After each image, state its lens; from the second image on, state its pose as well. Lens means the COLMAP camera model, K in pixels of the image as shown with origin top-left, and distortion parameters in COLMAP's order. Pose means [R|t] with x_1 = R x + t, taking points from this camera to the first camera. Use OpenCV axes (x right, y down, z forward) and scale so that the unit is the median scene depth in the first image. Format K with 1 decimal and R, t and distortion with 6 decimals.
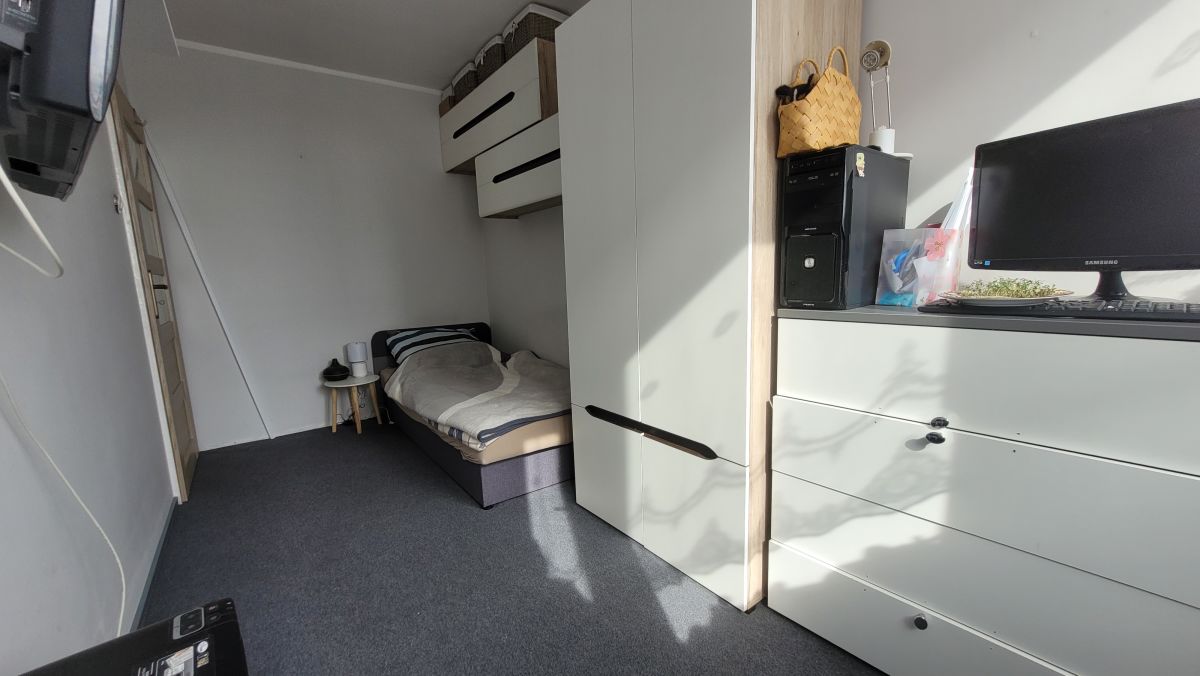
lens RADIAL K [[473.8, 0, 594.0], [0, 473.8, 338.6], [0, 0, 1]] dist [0.001515, -0.000468]
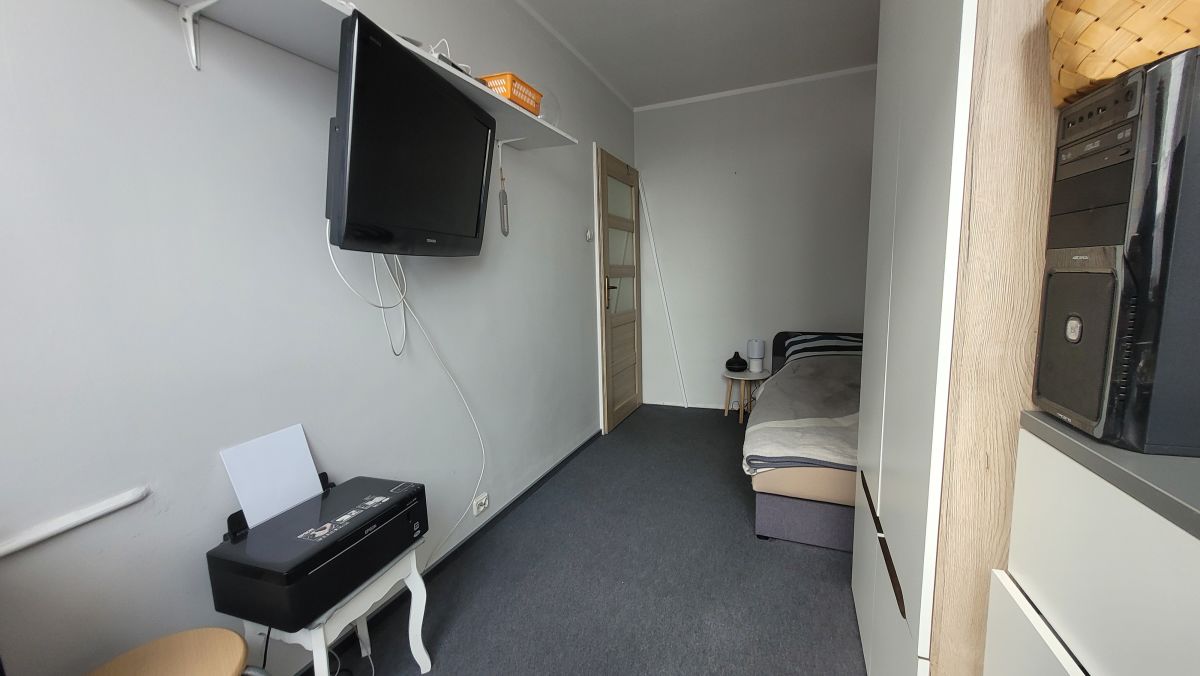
lens RADIAL K [[473.8, 0, 588.8], [0, 473.8, 340.0], [0, 0, 1]] dist [0.001515, -0.000468]
pose [[0.502847, 0.133996, -0.853926, 0.313618], [-0.104965, 0.990066, 0.093549, -0.073664], [0.857979, 0.042591, 0.511916, 0.181072]]
